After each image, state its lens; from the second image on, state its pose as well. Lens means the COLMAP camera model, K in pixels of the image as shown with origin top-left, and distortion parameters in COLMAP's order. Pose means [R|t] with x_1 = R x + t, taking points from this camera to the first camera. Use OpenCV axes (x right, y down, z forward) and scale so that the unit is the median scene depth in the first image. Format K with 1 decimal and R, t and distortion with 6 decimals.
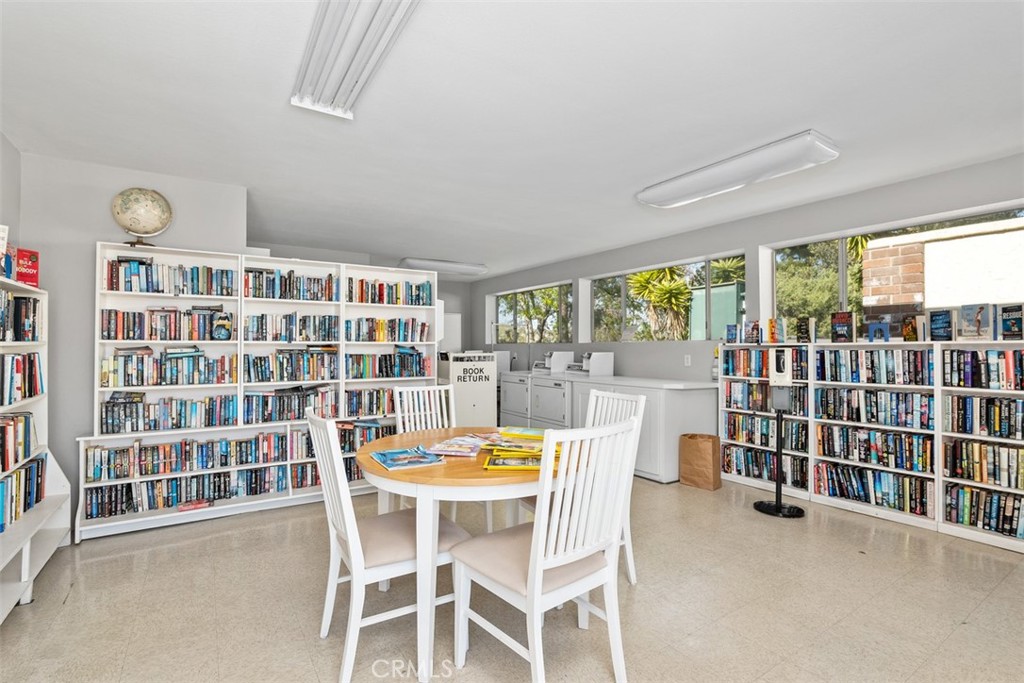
lens RADIAL K [[473.8, 0, 510.3], [0, 473.8, 340.9], [0, 0, 1]] dist [-0.002894, -0.000134]
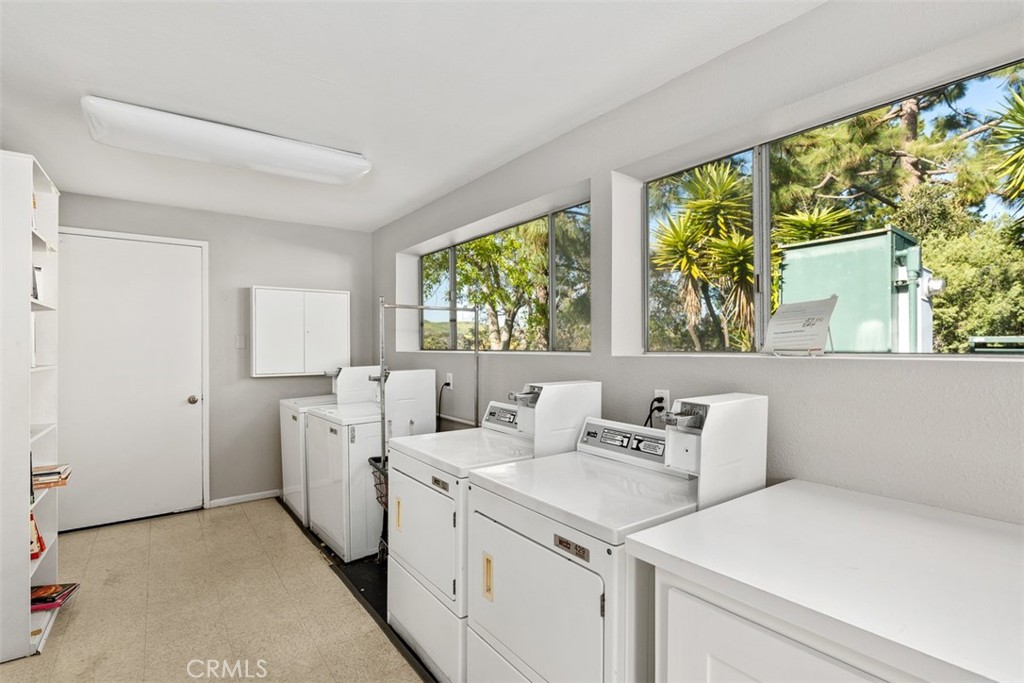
lens RADIAL K [[473.8, 0, 512.0], [0, 473.8, 344.1], [0, 0, 1]] dist [-0.002894, -0.000134]
pose [[0.997721, -0.001906, 0.067446, 0.027259], [0.001214, 0.999946, 0.010291, -0.004307], [-0.067462, -0.010185, 0.997670, 0.376939]]
